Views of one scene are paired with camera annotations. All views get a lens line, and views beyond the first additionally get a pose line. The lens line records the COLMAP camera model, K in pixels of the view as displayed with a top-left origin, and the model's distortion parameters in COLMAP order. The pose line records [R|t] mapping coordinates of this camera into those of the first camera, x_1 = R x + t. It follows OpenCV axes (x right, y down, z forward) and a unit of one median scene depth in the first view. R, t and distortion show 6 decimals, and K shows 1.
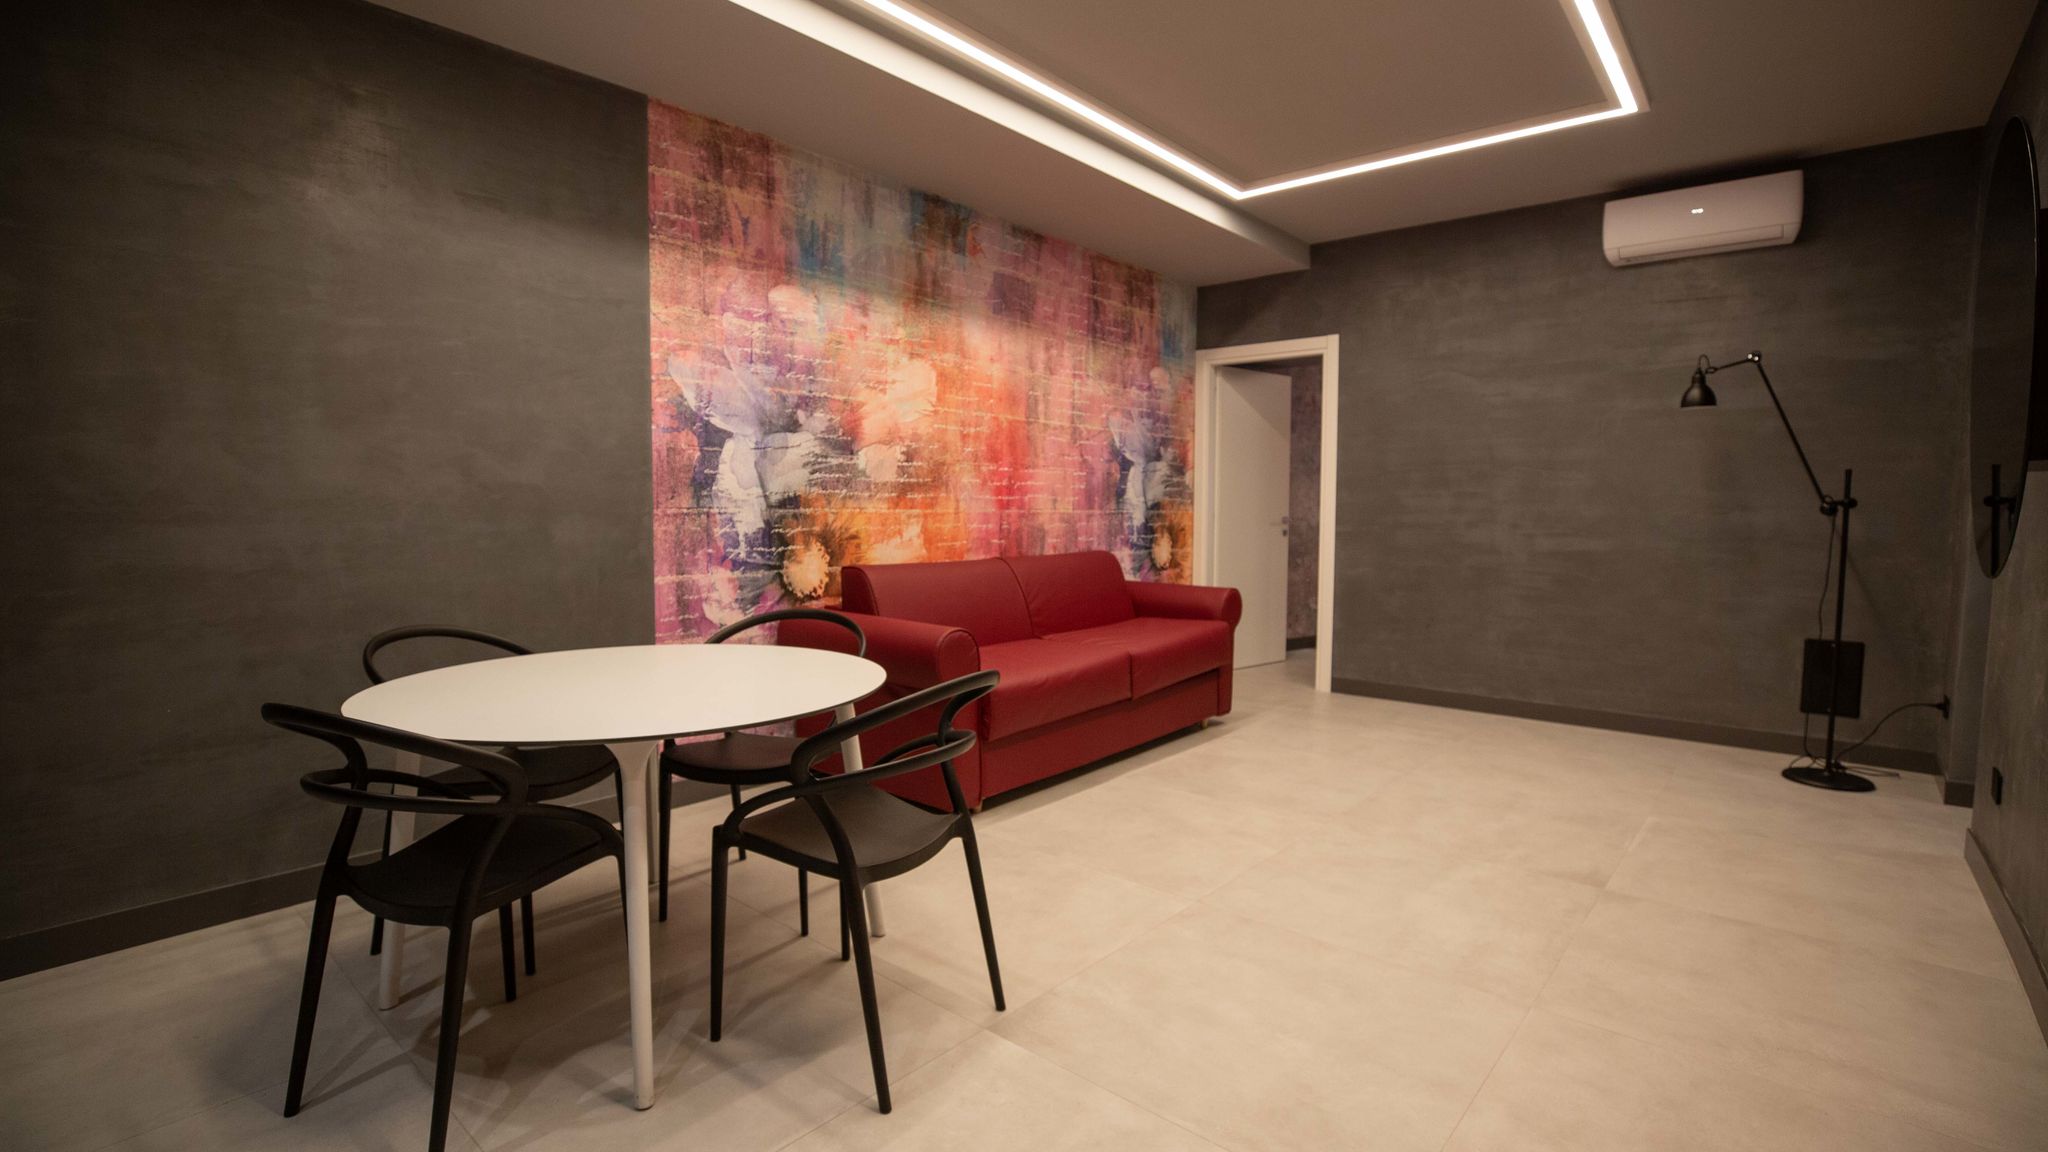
lens RADIAL K [[936.6, 0, 1027.0], [0, 936.6, 574.3], [0, 0, 1]] dist [-0.041394, 0.011825]
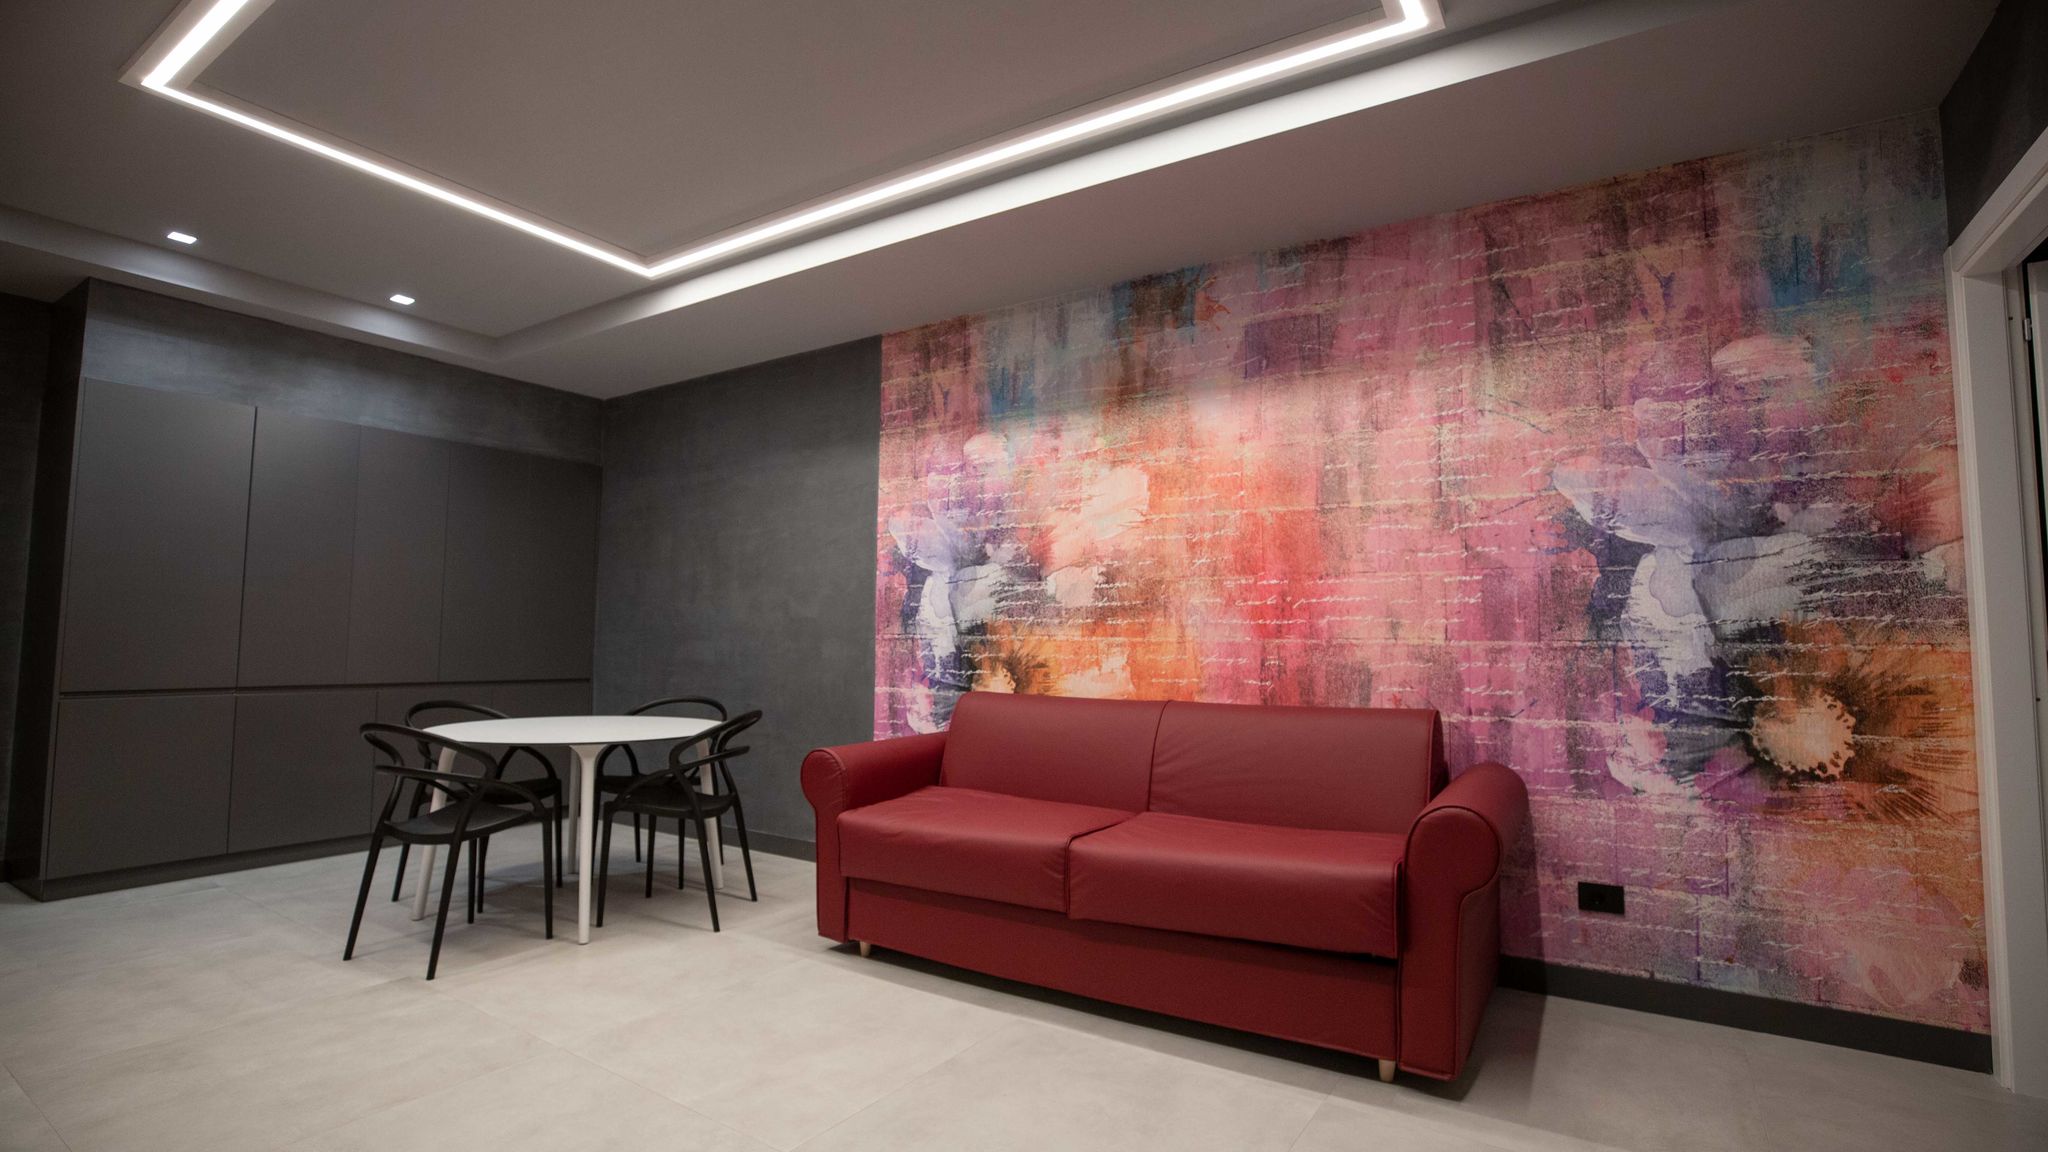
lens RADIAL K [[936.6, 0, 1025.3], [0, 936.6, 578.5], [0, 0, 1]] dist [-0.041394, 0.011825]
pose [[0.133703, -0.070655, -0.988500, 0.823443], [-0.083354, 0.993119, -0.082259, -0.051055], [0.987510, 0.093393, 0.126893, 0.908119]]
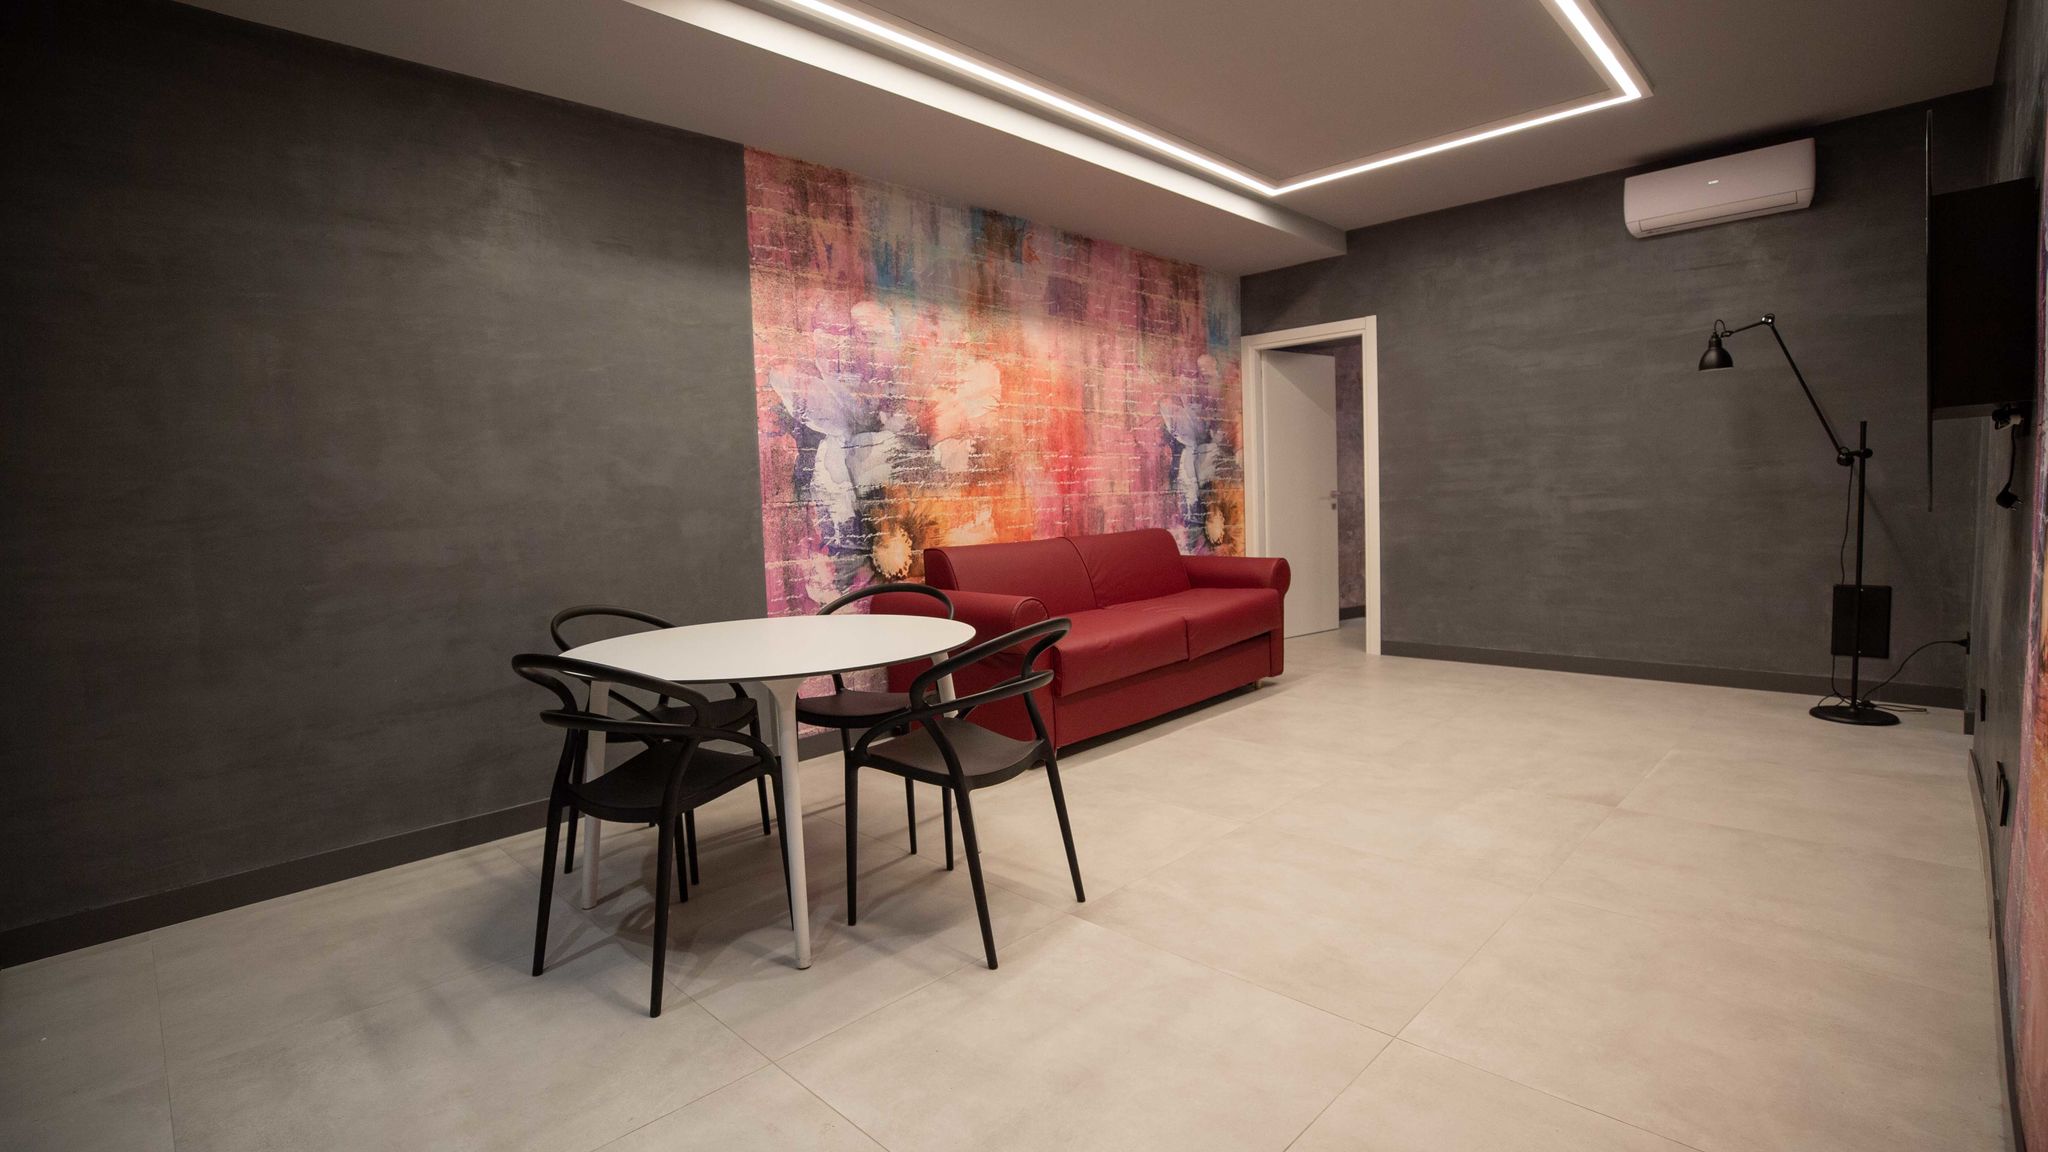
lens RADIAL K [[936.6, 0, 1027.7], [0, 936.6, 572.6], [0, 0, 1]] dist [-0.041394, 0.011825]
pose [[0.997266, -0.036351, -0.064336, -0.002351], [0.036937, 0.999286, 0.007945, 0.015603], [0.064002, -0.010300, 0.997897, -0.115344]]
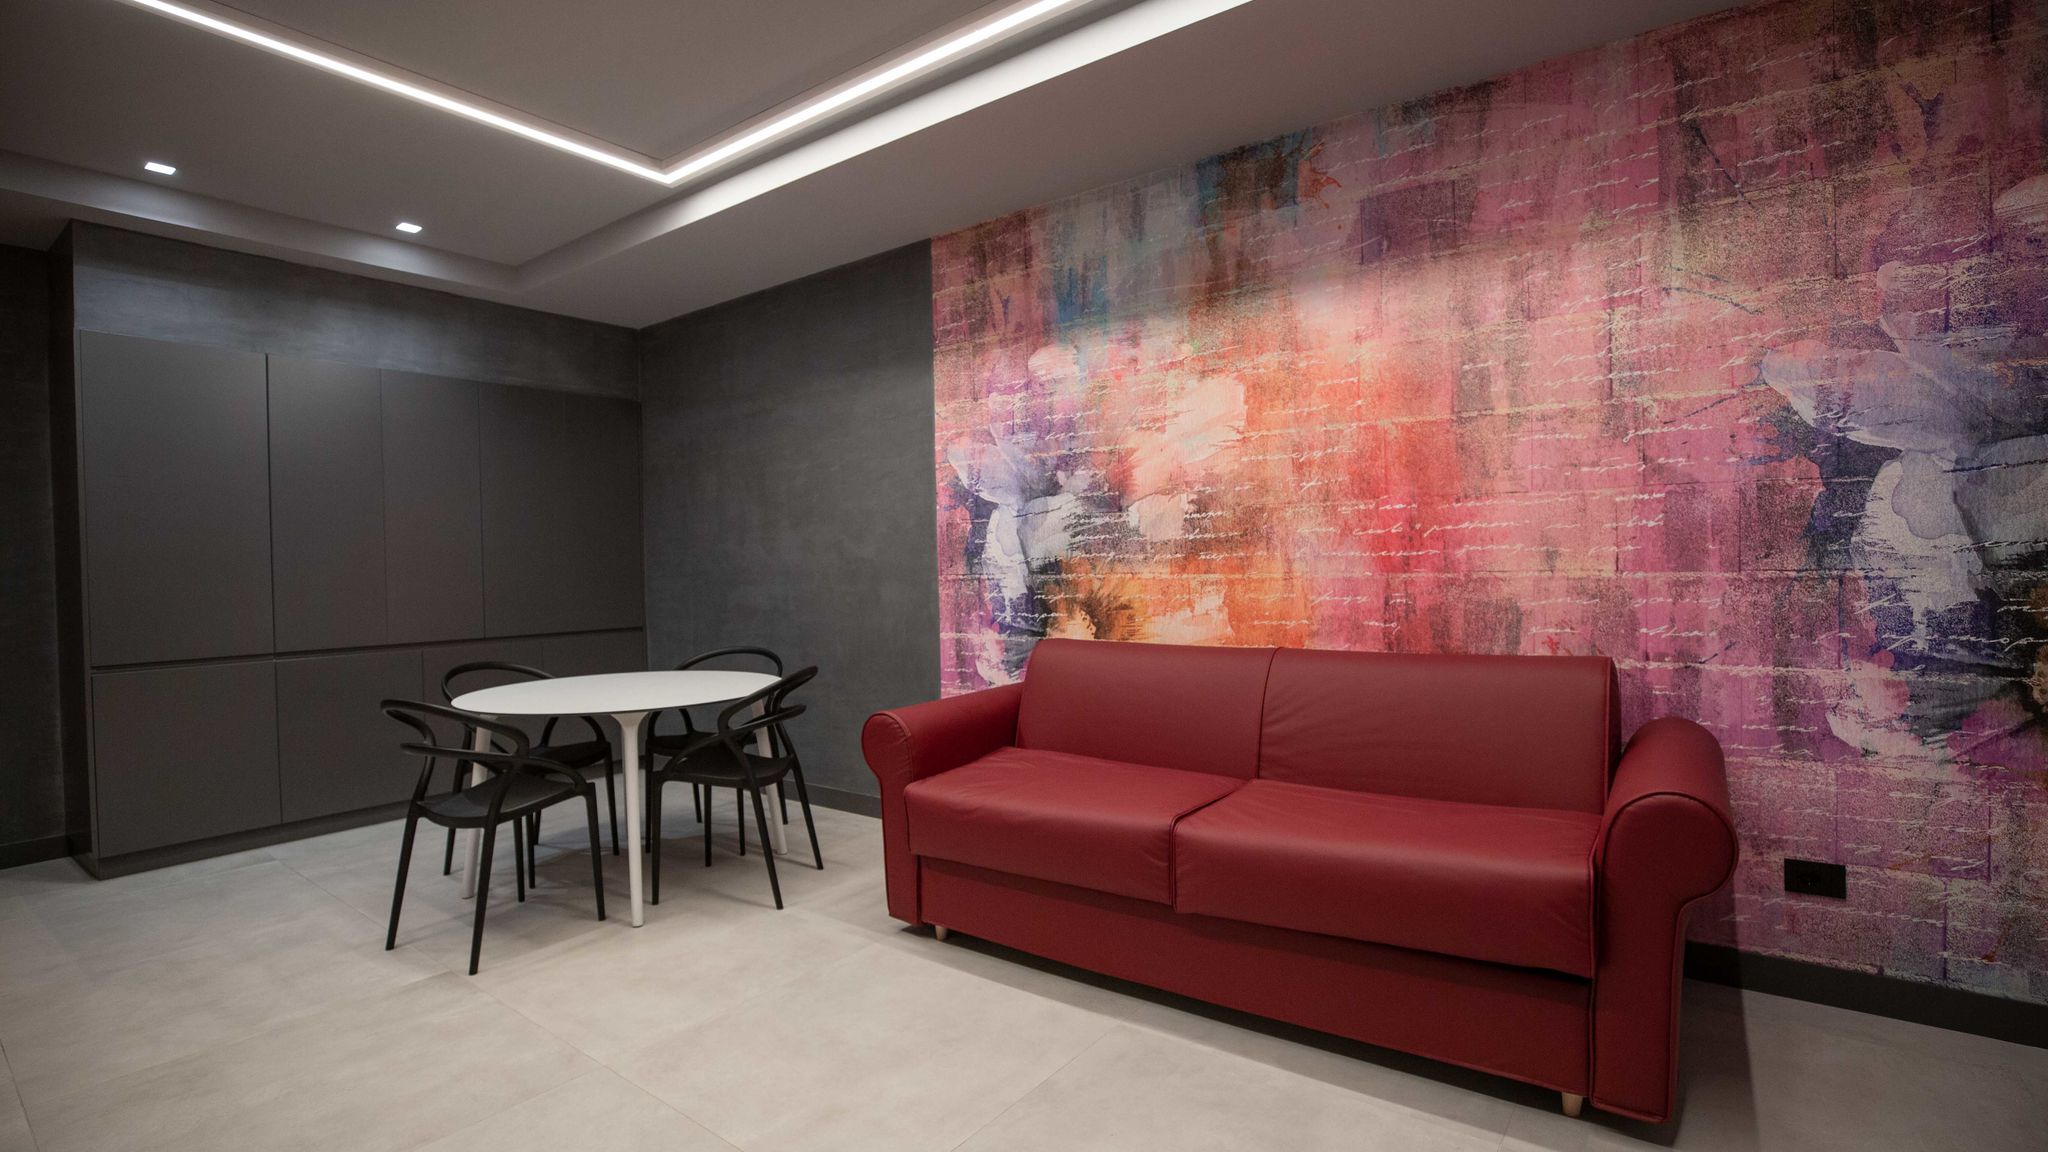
lens RADIAL K [[936.6, 0, 1024.5], [0, 936.6, 577.0], [0, 0, 1]] dist [-0.041394, 0.011825]
pose [[0.067032, 0.009954, -0.997701, 0.707897], [-0.053881, 0.998527, 0.006342, -0.072085], [0.996295, 0.053332, 0.067470, 0.904279]]
